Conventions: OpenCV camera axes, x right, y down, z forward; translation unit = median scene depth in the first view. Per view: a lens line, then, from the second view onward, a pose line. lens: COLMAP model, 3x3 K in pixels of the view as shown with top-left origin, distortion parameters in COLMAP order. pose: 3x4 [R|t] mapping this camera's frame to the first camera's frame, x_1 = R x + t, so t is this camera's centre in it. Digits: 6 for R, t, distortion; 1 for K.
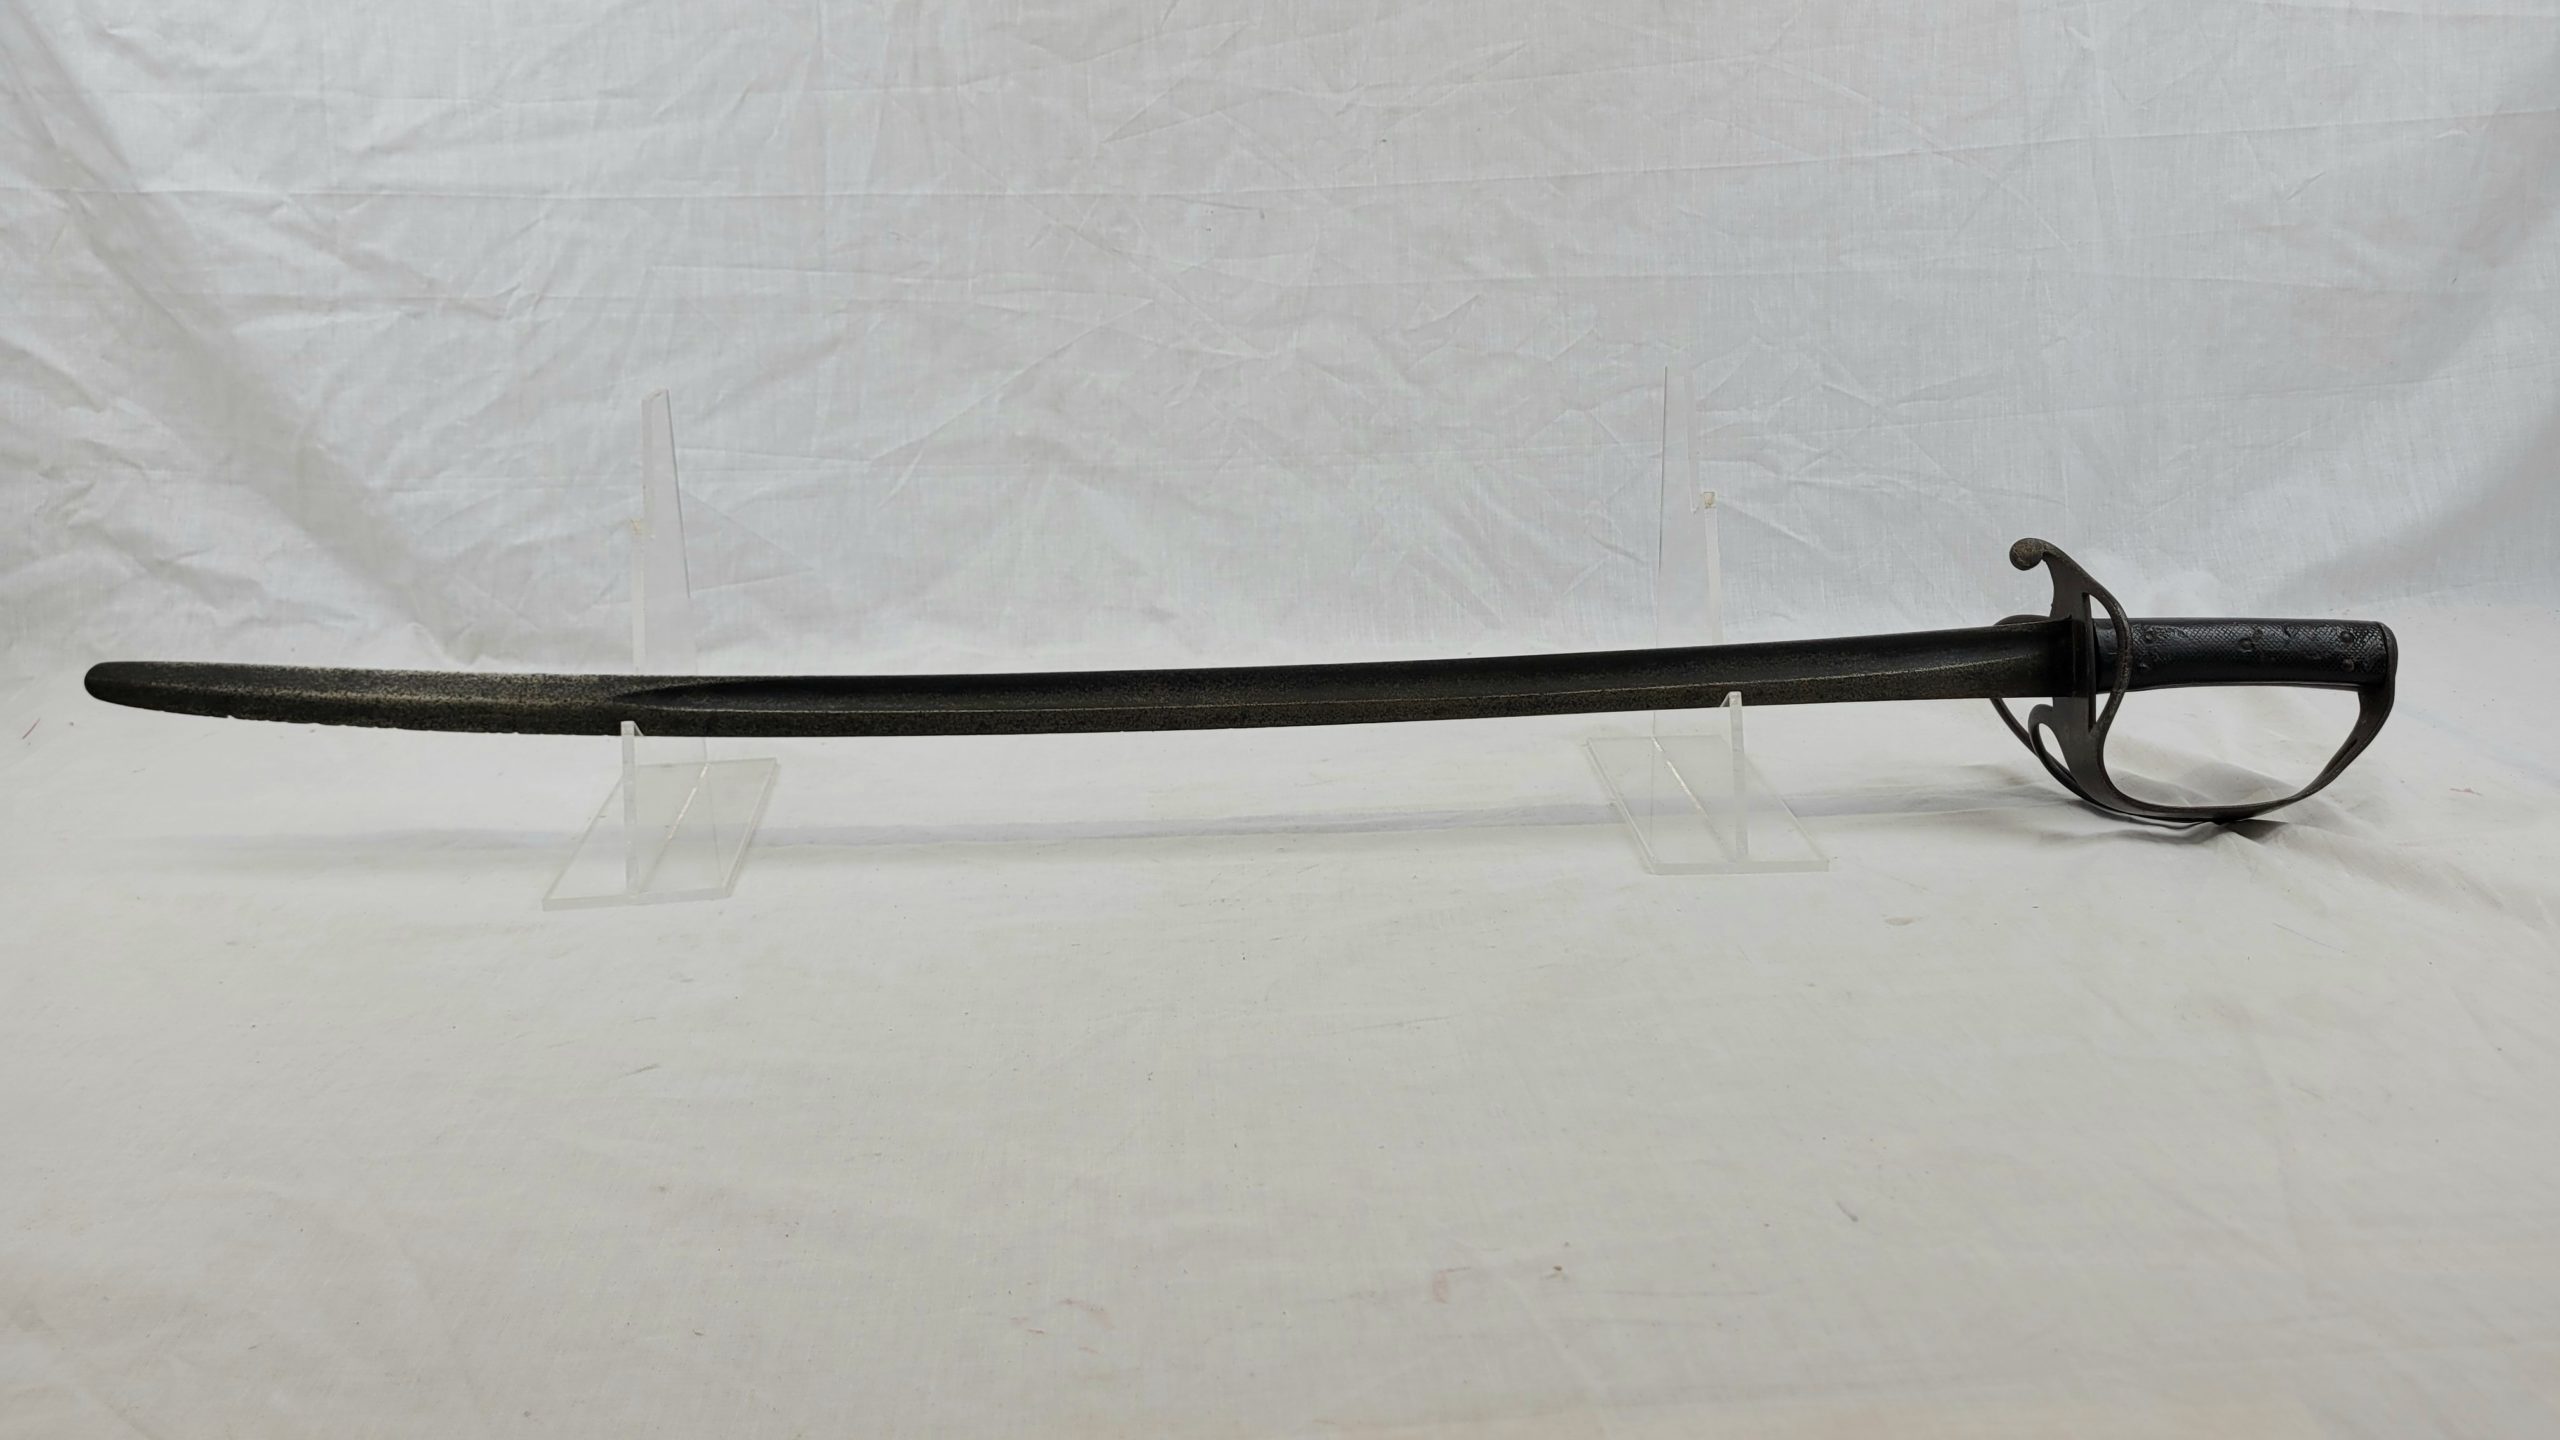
lens RADIAL K [[1914.3, 0, 1289.3], [0, 1914.3, 735.9], [0, 0, 1]] dist [0.028184, -0.033850]
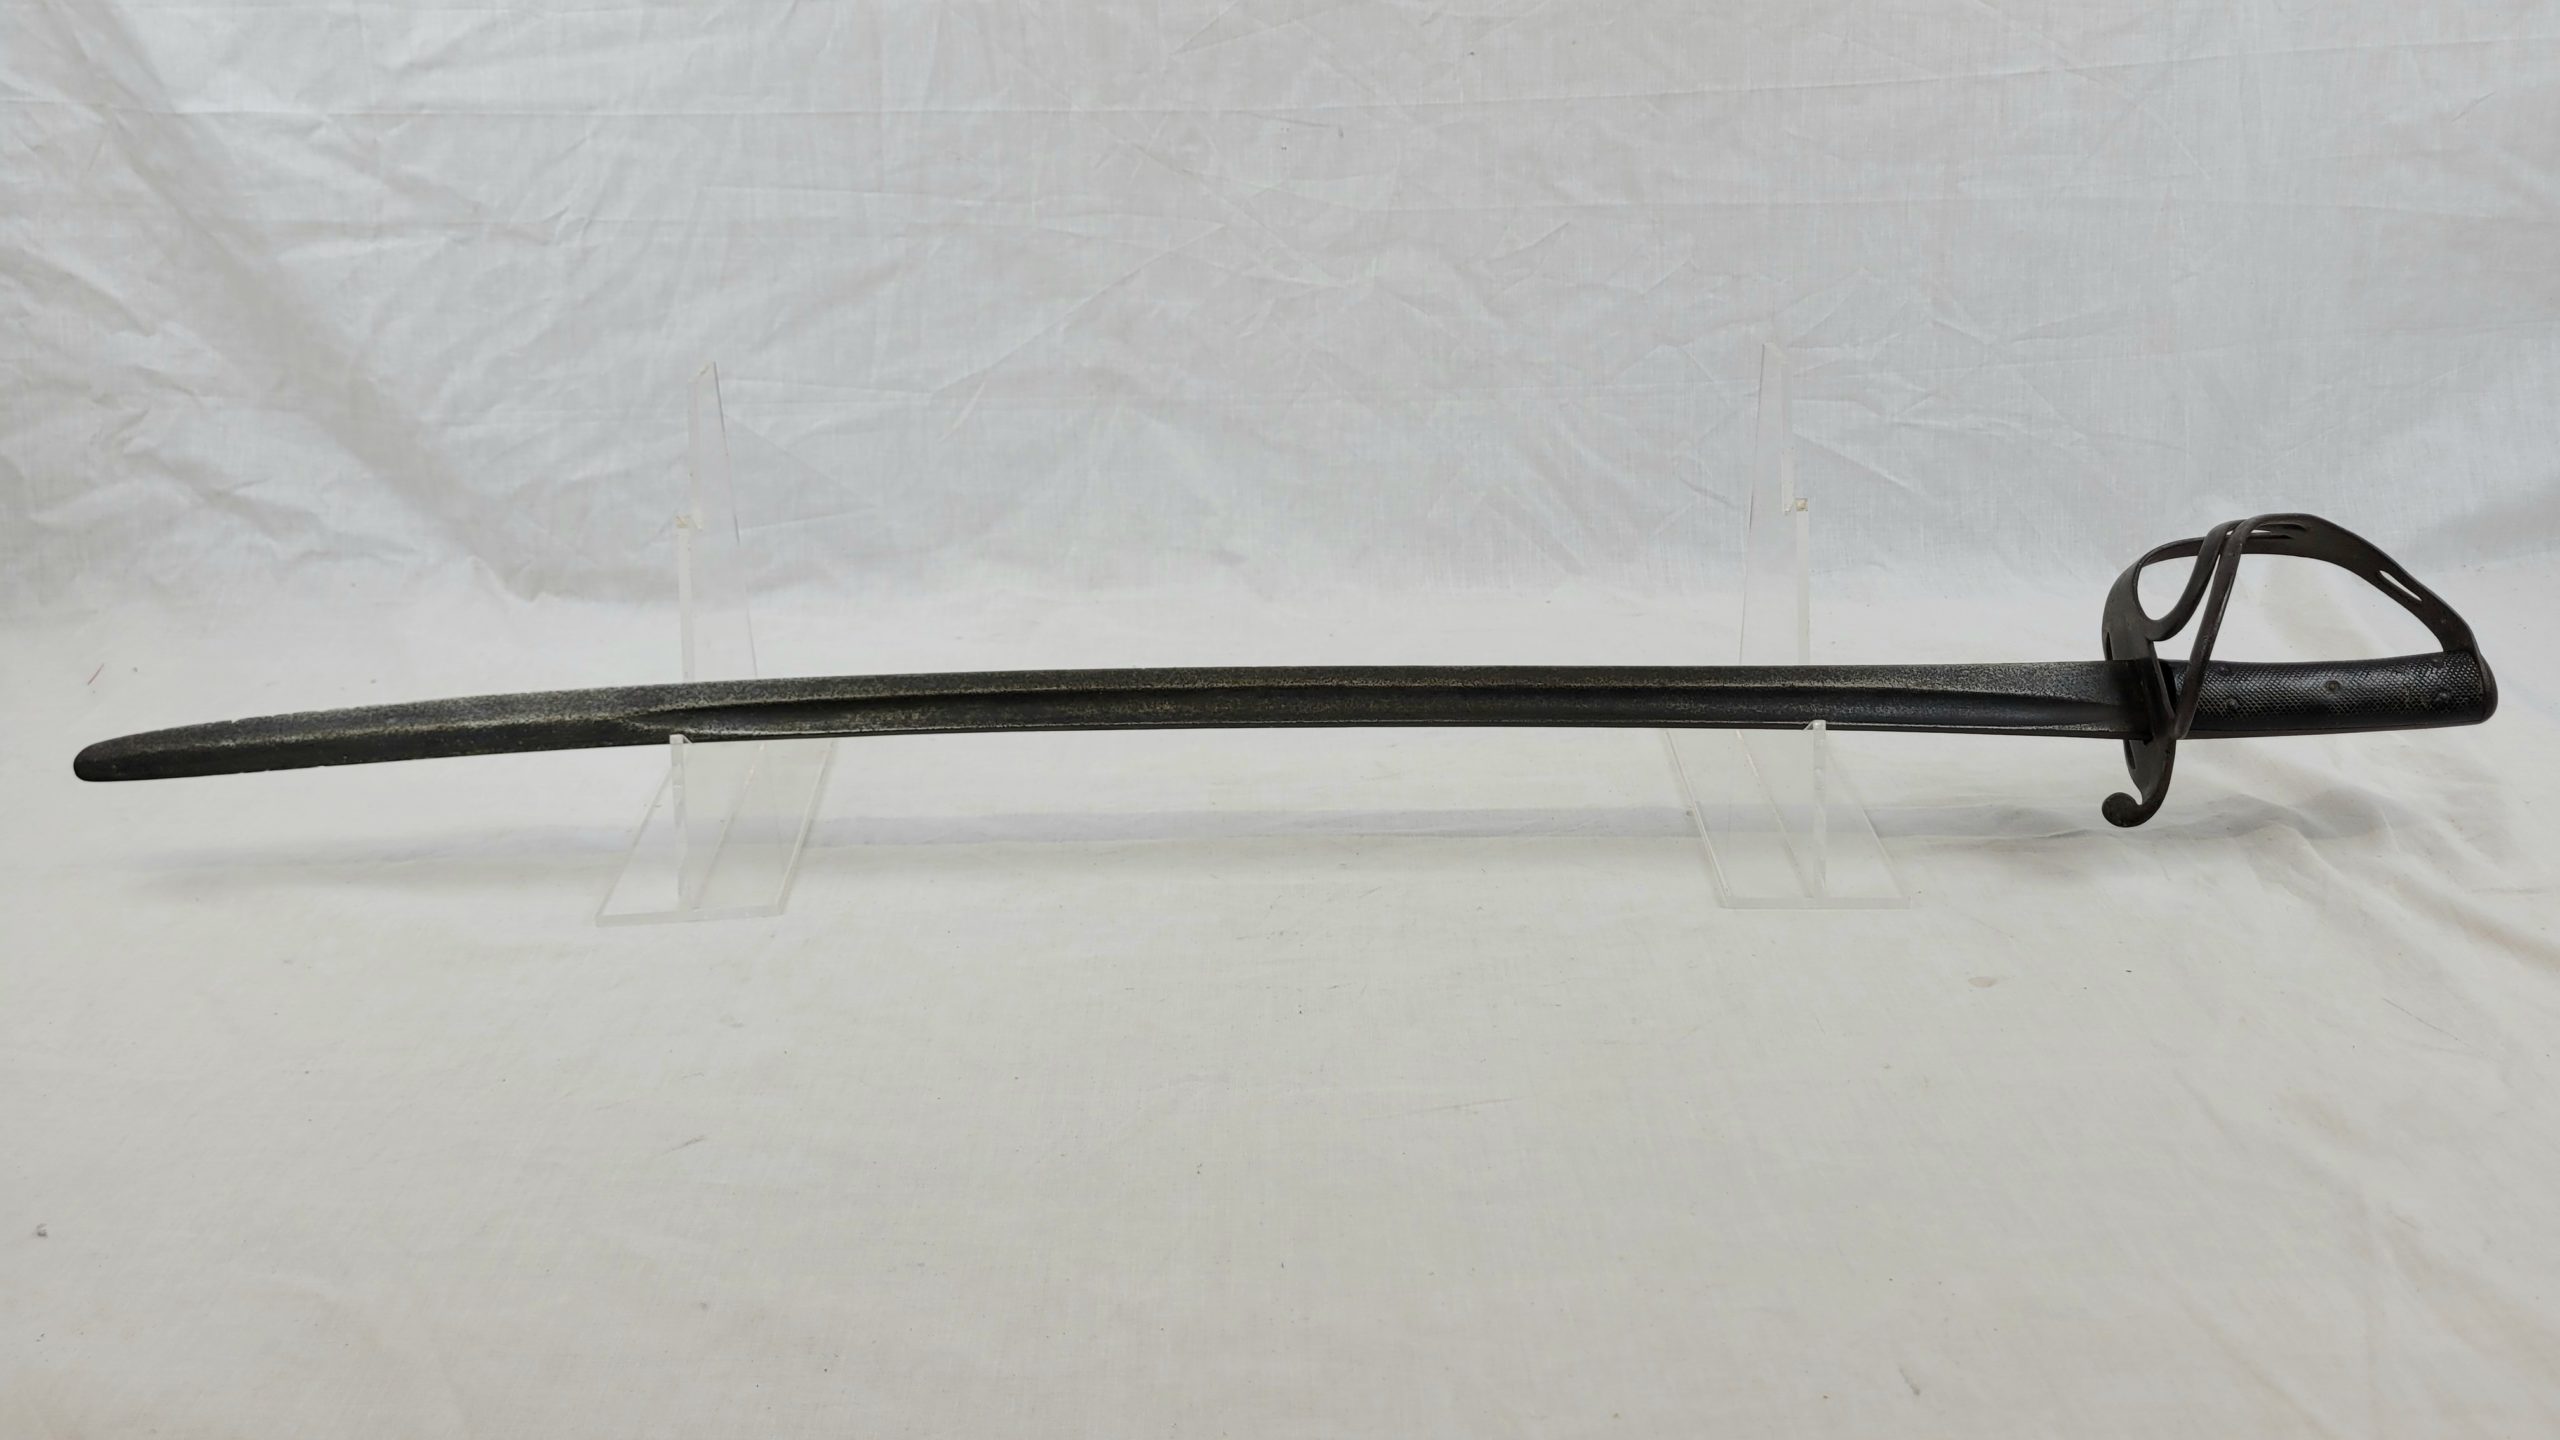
lens RADIAL K [[1914.3, 0, 1303.3], [0, 1914.3, 732.1], [0, 0, 1]] dist [0.028184, -0.033850]
pose [[0.999176, 0.016908, -0.036889, 0.007303], [-0.012685, 0.993643, 0.111861, -0.085911], [0.038545, -0.111301, 0.993039, 0.029351]]
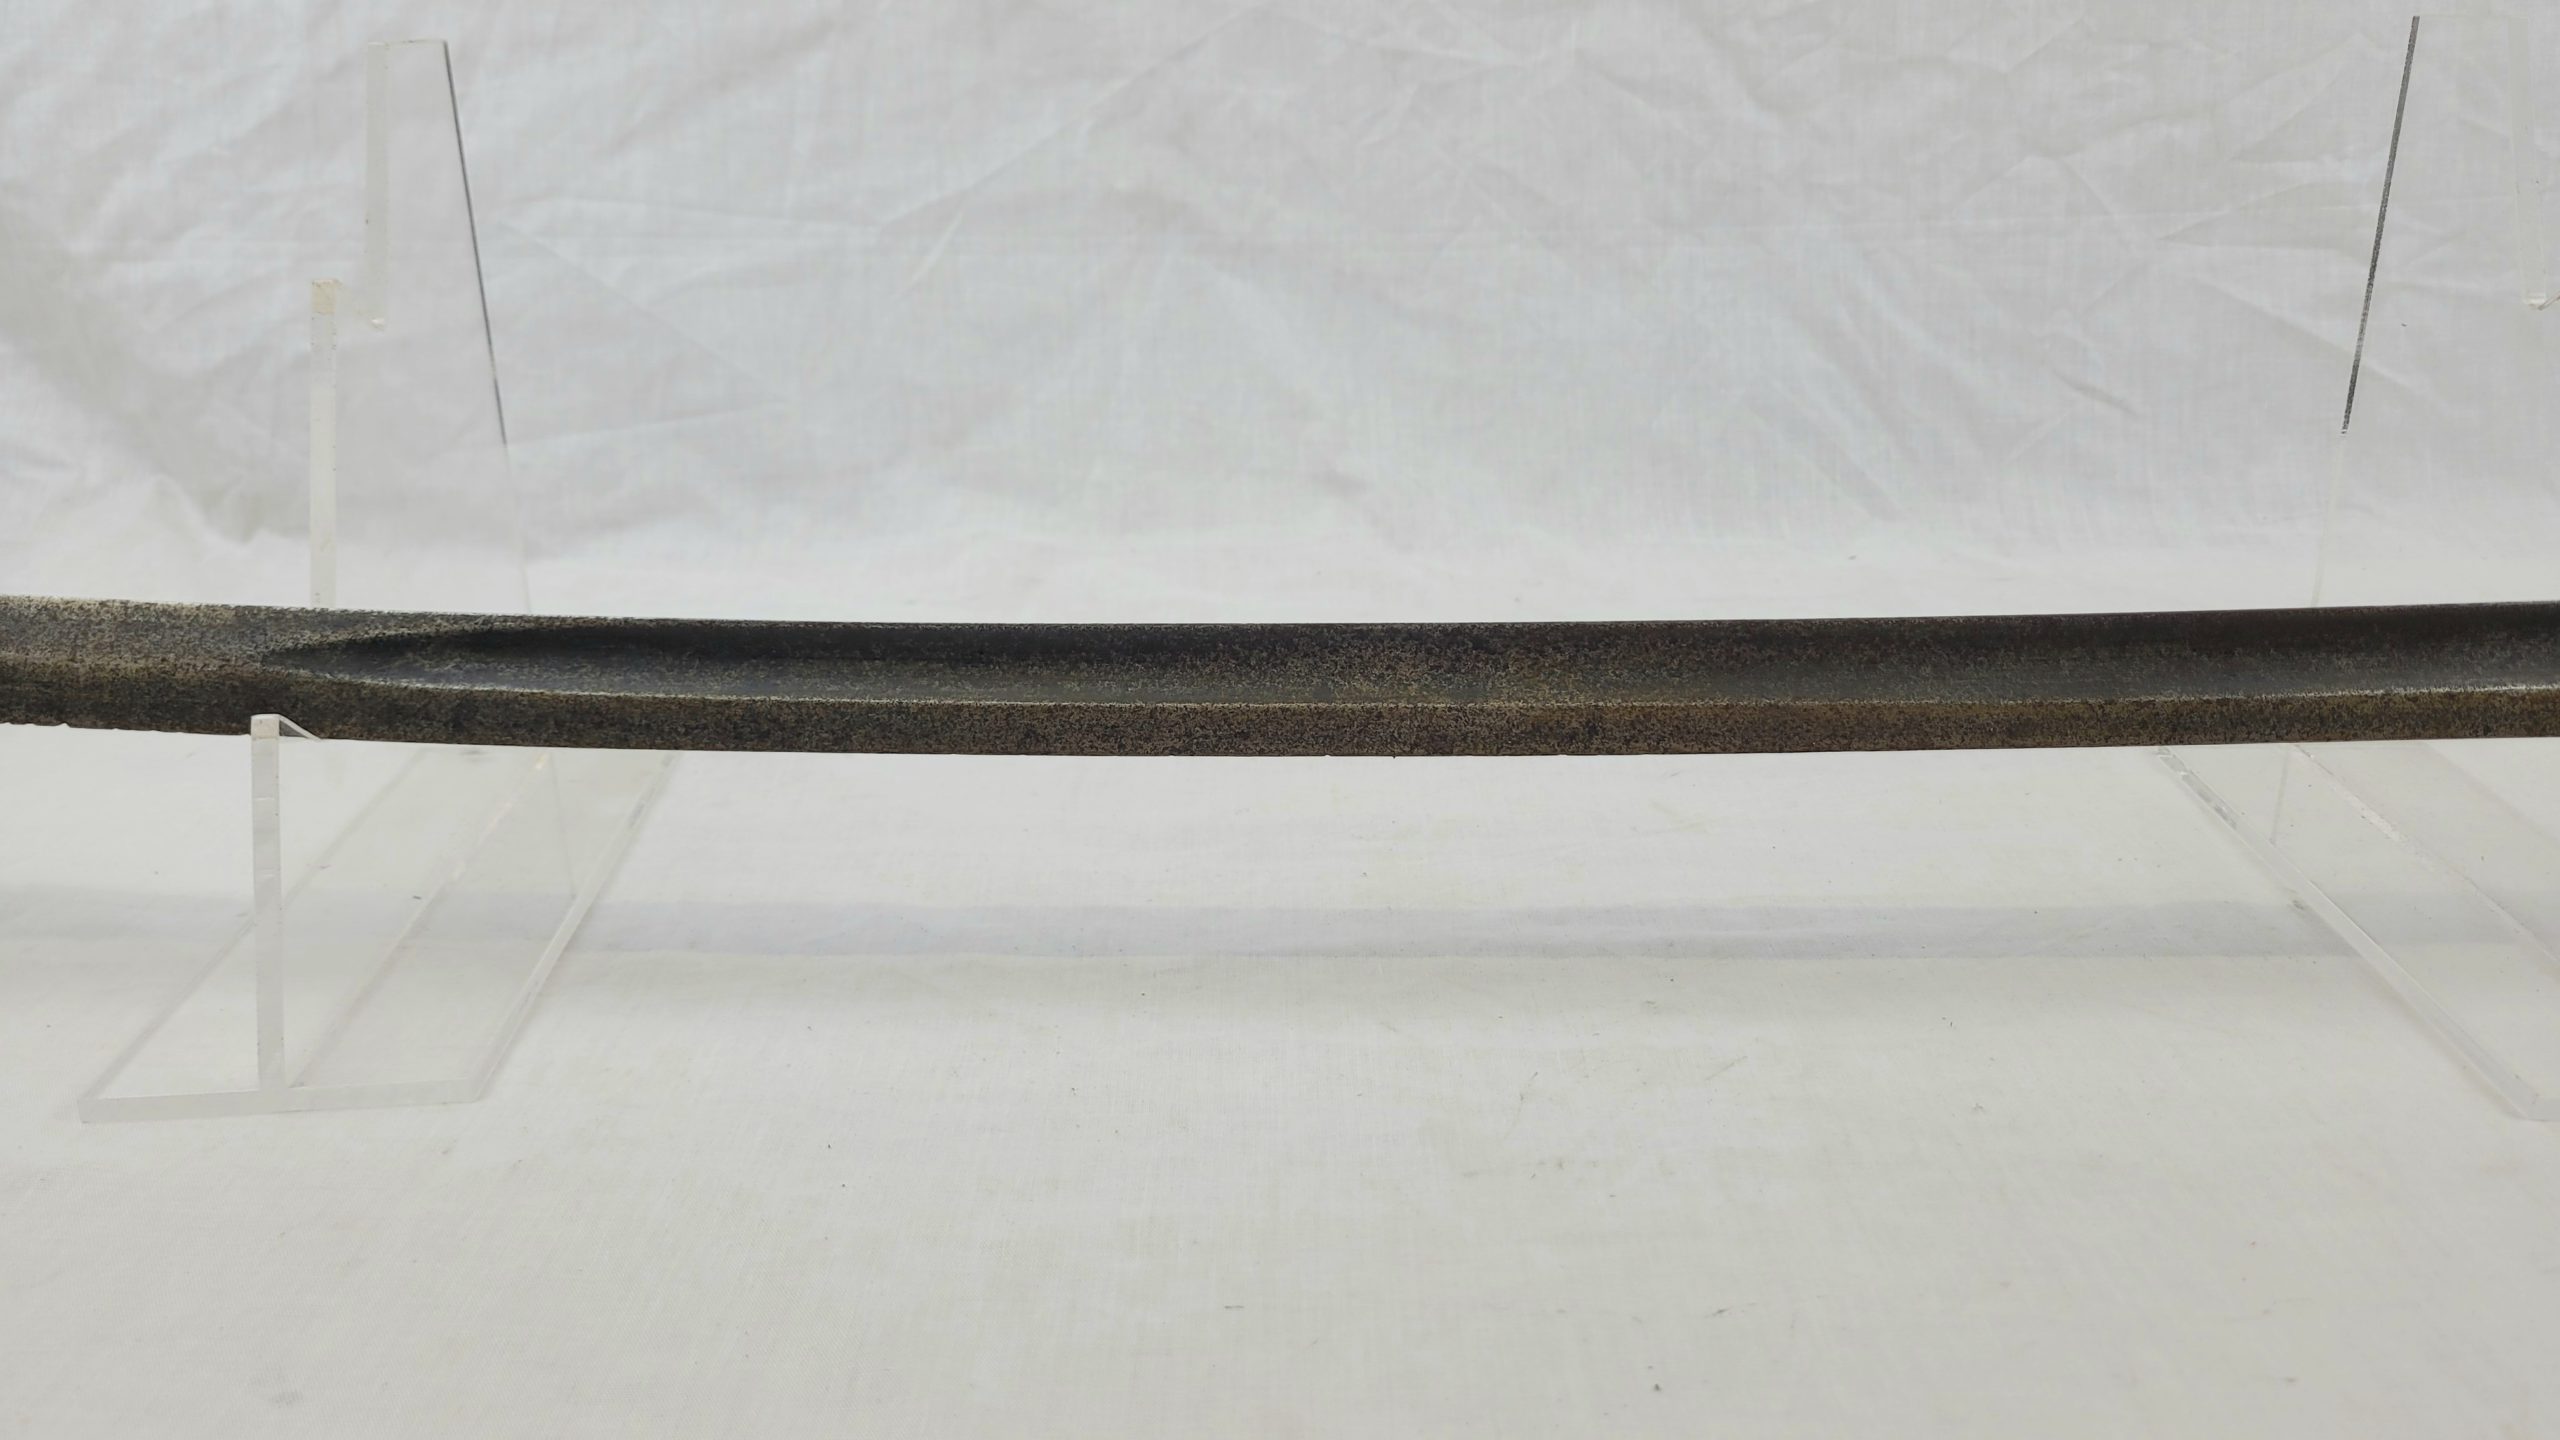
lens RADIAL K [[1914.3, 0, 1293.9], [0, 1914.3, 714.1], [0, 0, 1]] dist [0.028184, -0.033850]
pose [[0.998643, 0.025996, -0.045129, -0.054153], [-0.023002, 0.997578, 0.065643, -0.030841], [0.046726, -0.064516, 0.996822, 0.387178]]
